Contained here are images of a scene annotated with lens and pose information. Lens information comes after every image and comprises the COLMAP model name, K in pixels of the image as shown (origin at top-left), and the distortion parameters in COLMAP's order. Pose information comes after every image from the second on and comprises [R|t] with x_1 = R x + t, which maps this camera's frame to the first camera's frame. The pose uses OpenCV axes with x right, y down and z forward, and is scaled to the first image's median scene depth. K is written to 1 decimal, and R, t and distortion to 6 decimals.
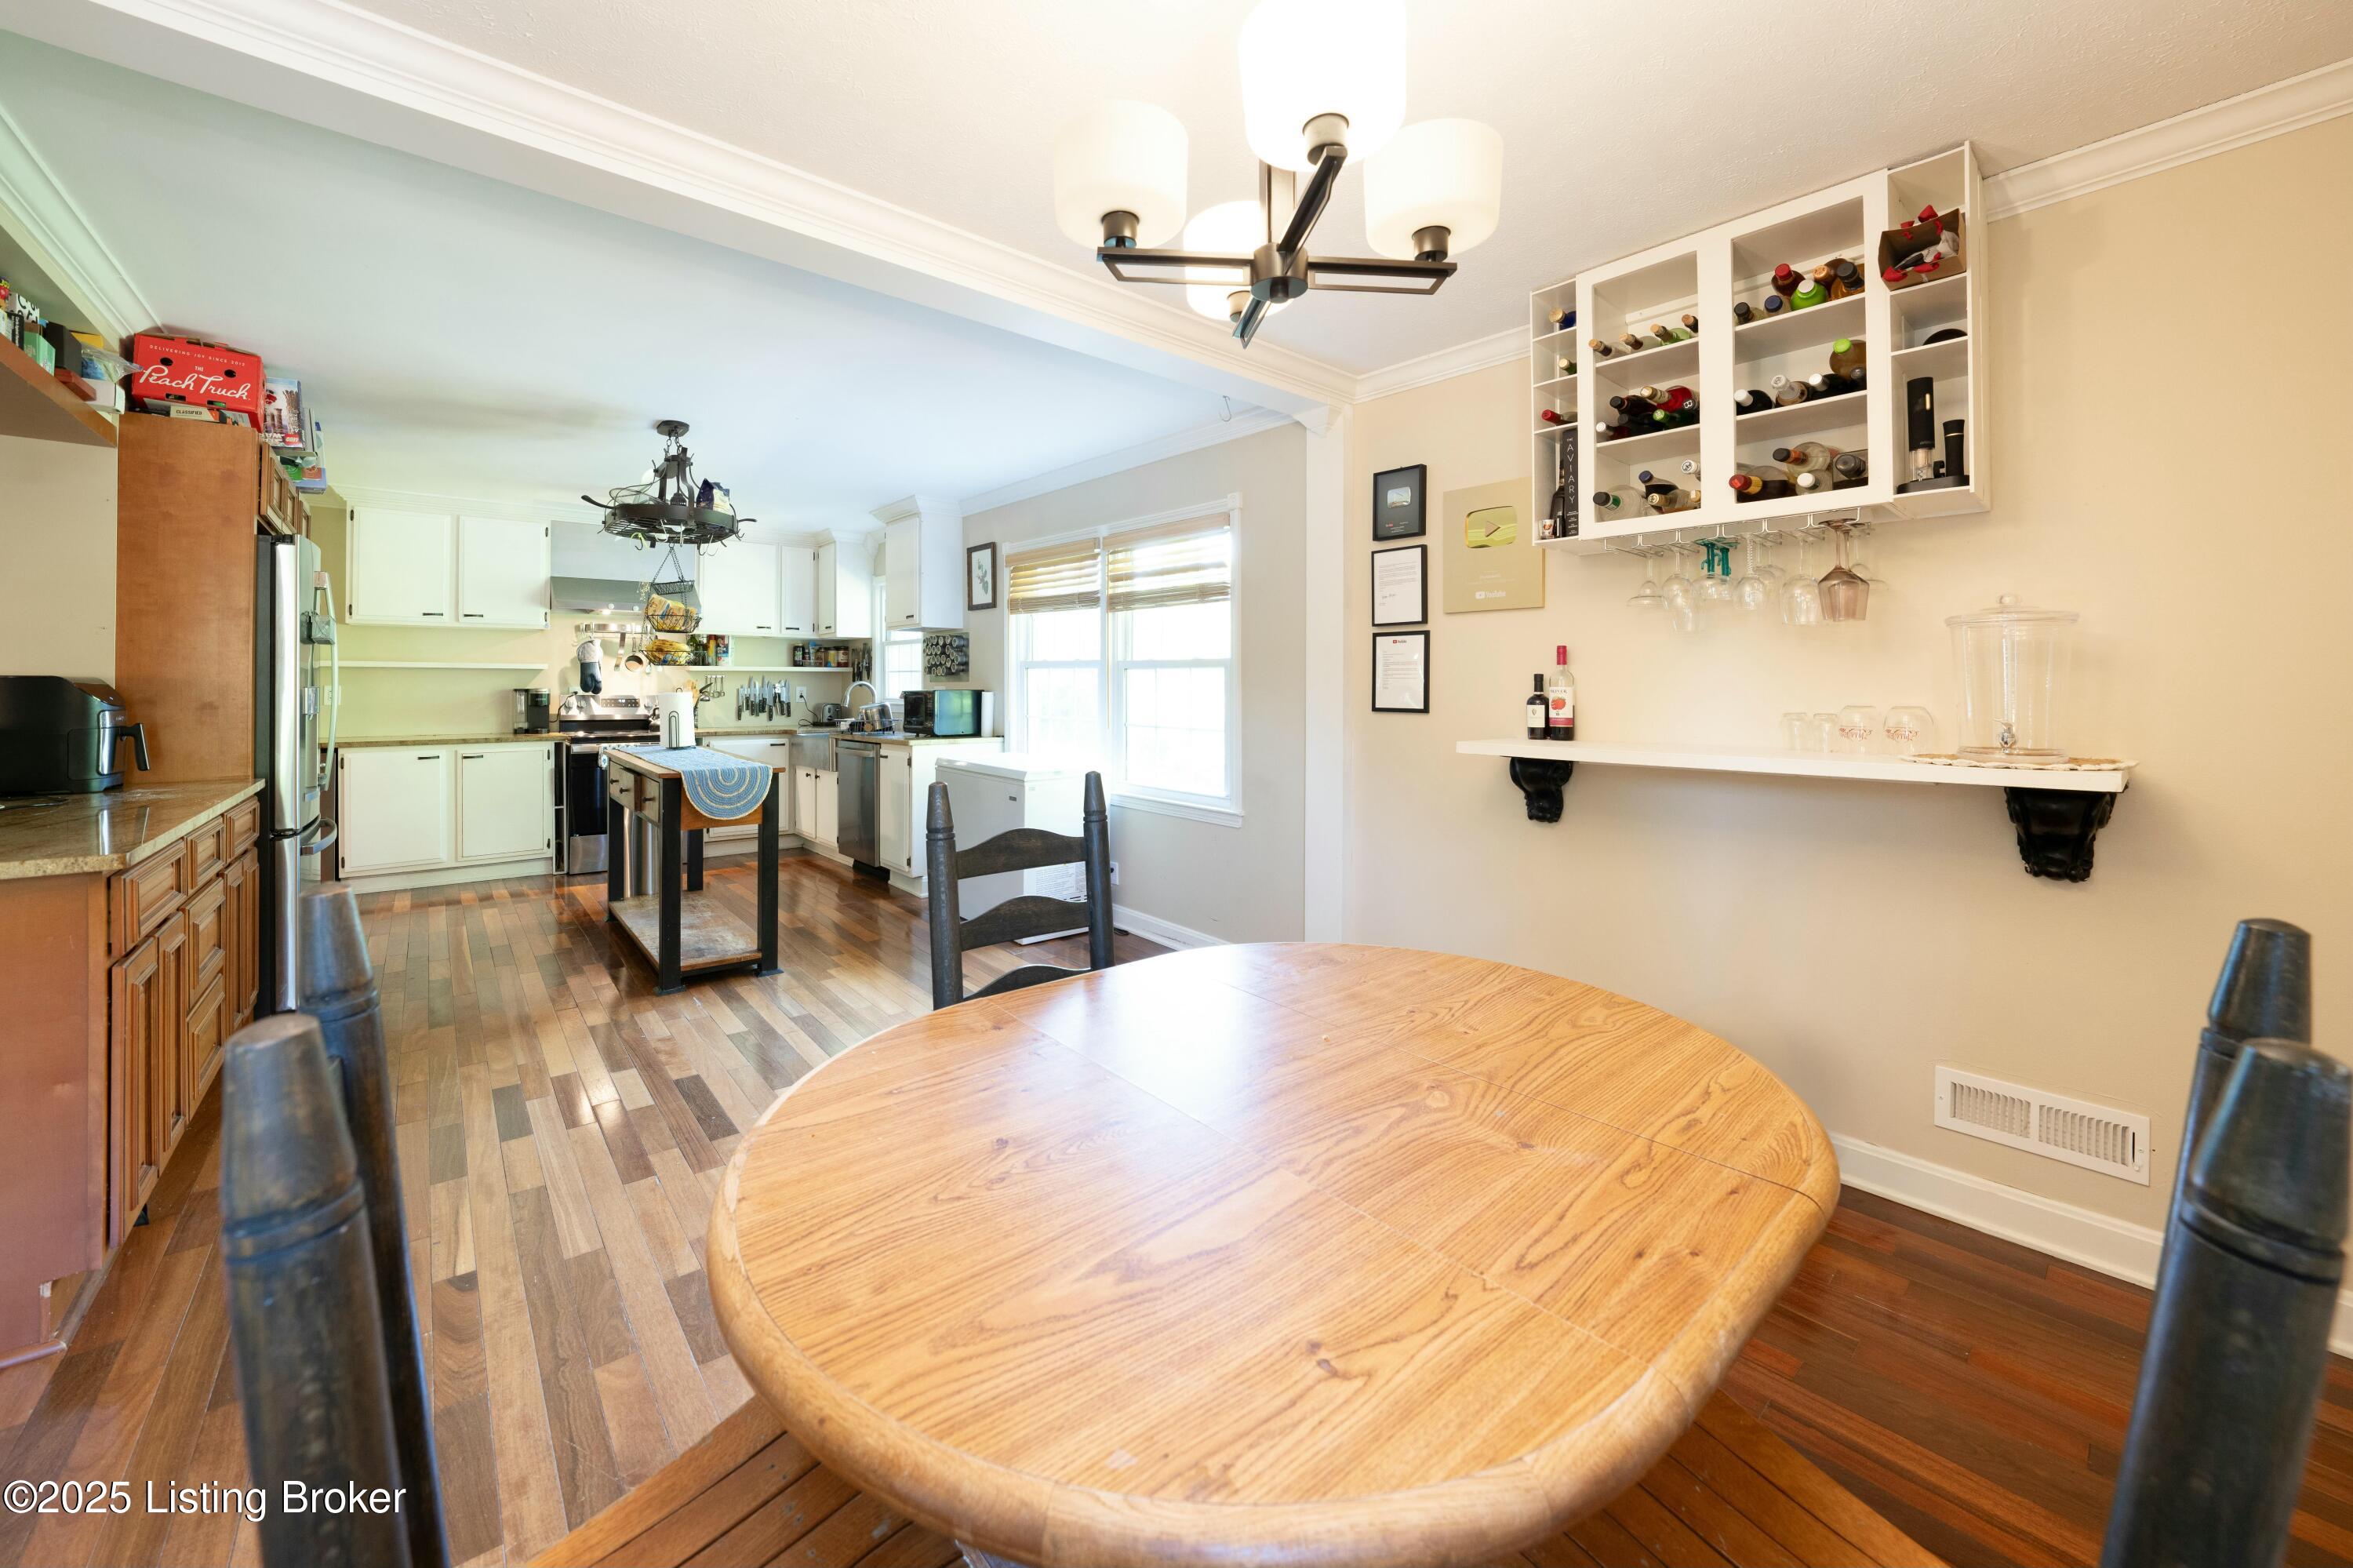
lens RADIAL K [[859.5, 0, 1173.0], [0, 859.5, 677.0], [0, 0, 1]] dist [-0.007178, -0.000142]
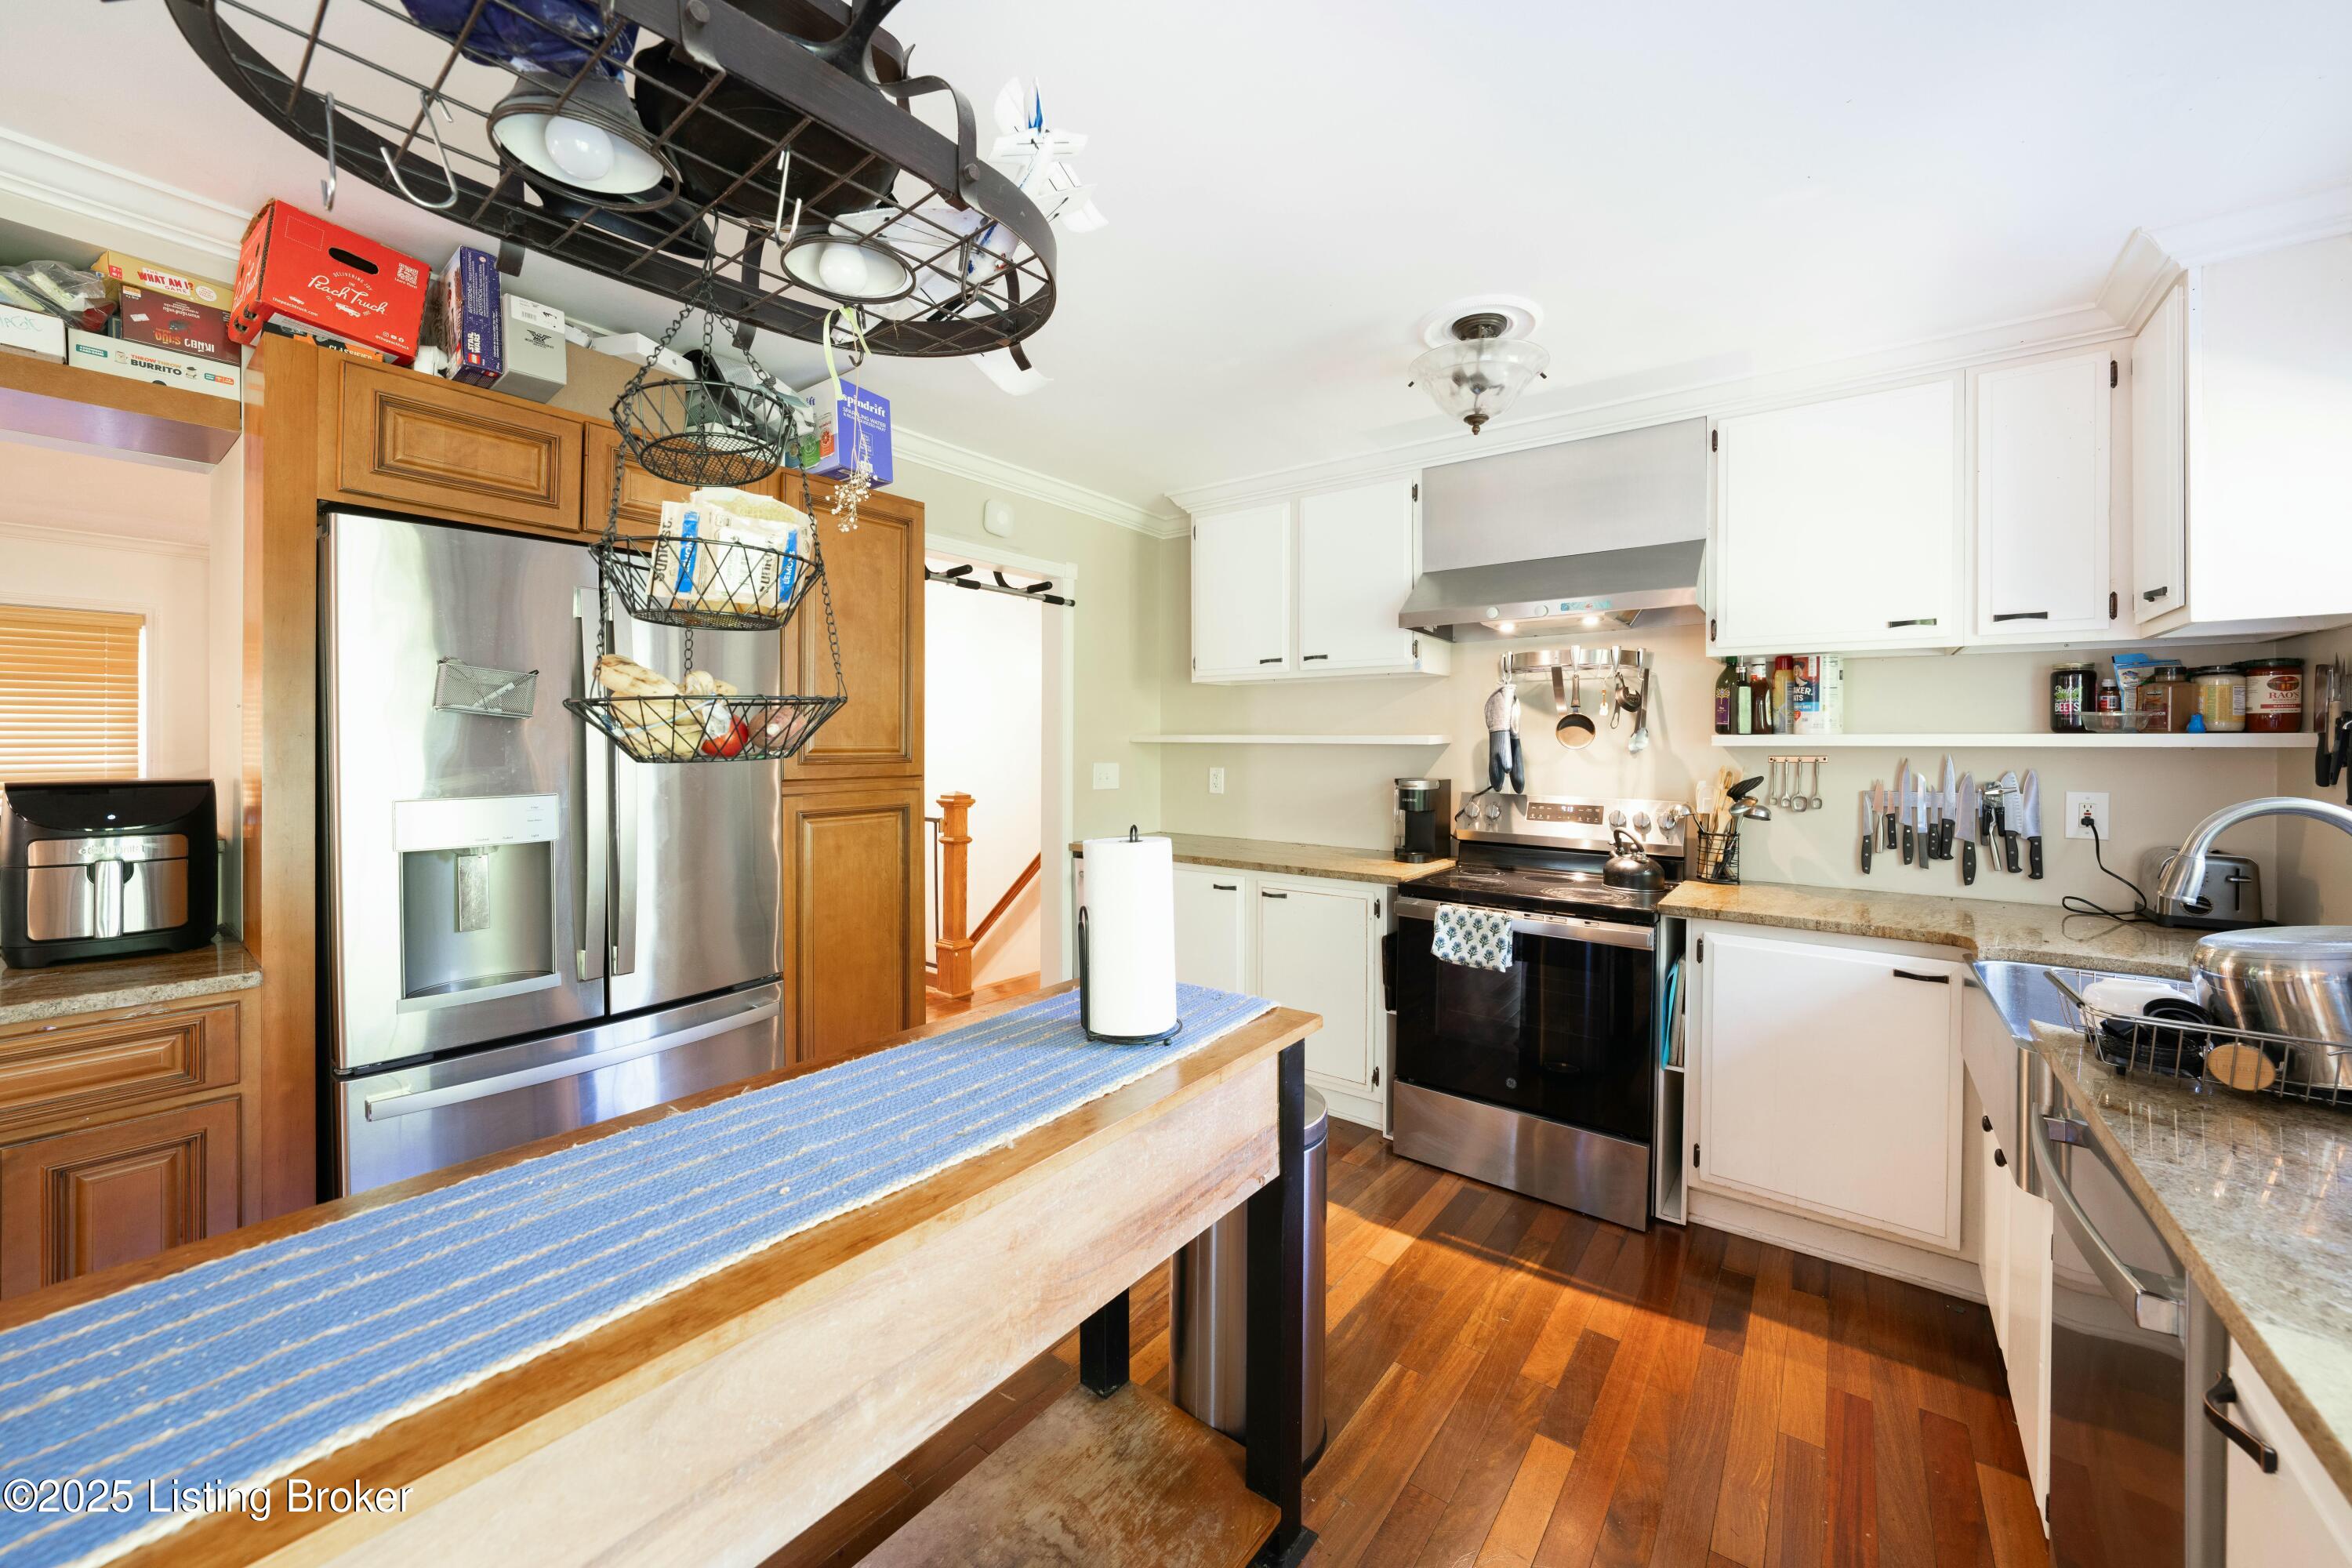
lens RADIAL K [[875.2, 0, 1166.9], [0, 875.2, 746.6], [0, 0, 1]] dist [-0.008482, 0.000991]
pose [[0.186827, 0.007697, -0.982363, -0.214603], [0.005095, 0.999948, 0.008804, -0.013519], [0.982380, -0.006650, 0.186779, 0.736154]]
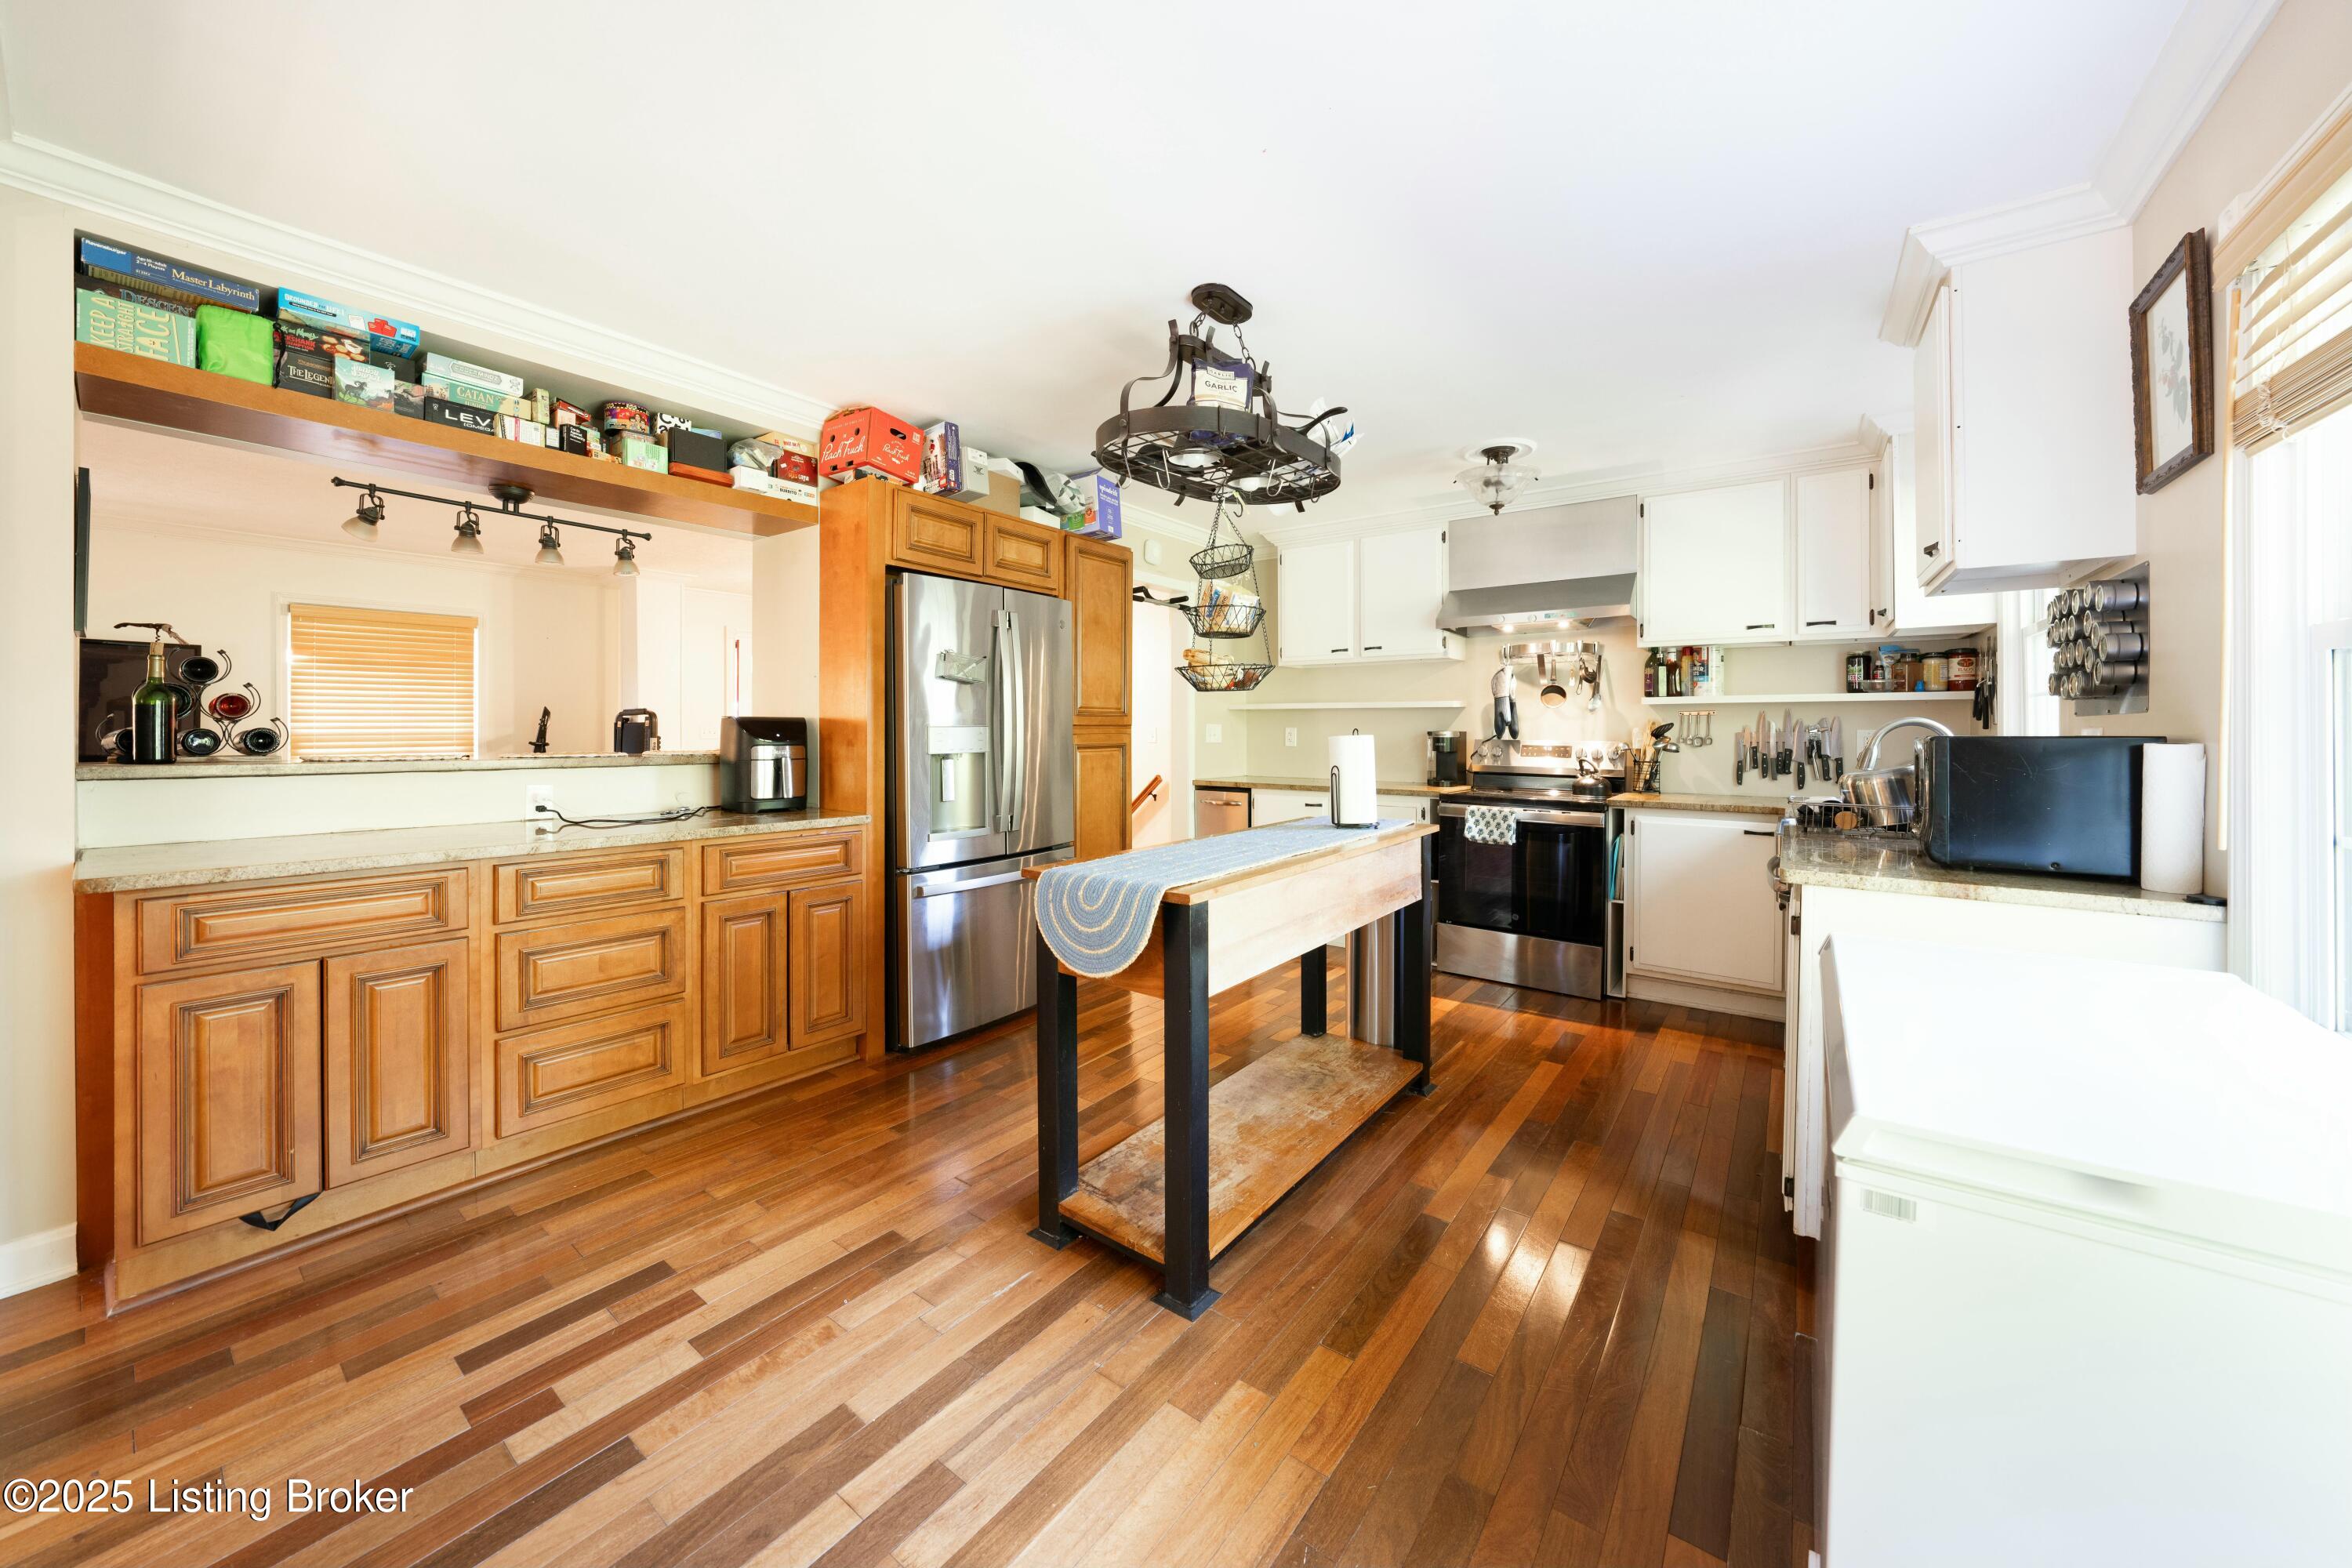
lens RADIAL K [[859.1, 0, 1139.3], [0, 859.1, 730.5], [0, 0, 1]] dist [-0.007178, -0.000142]
pose [[0.191650, 0.002891, -0.981459, 0.006970], [0.007636, 0.999961, 0.004436, 0.007484], [0.981434, -0.008345, 0.191621, 0.558001]]
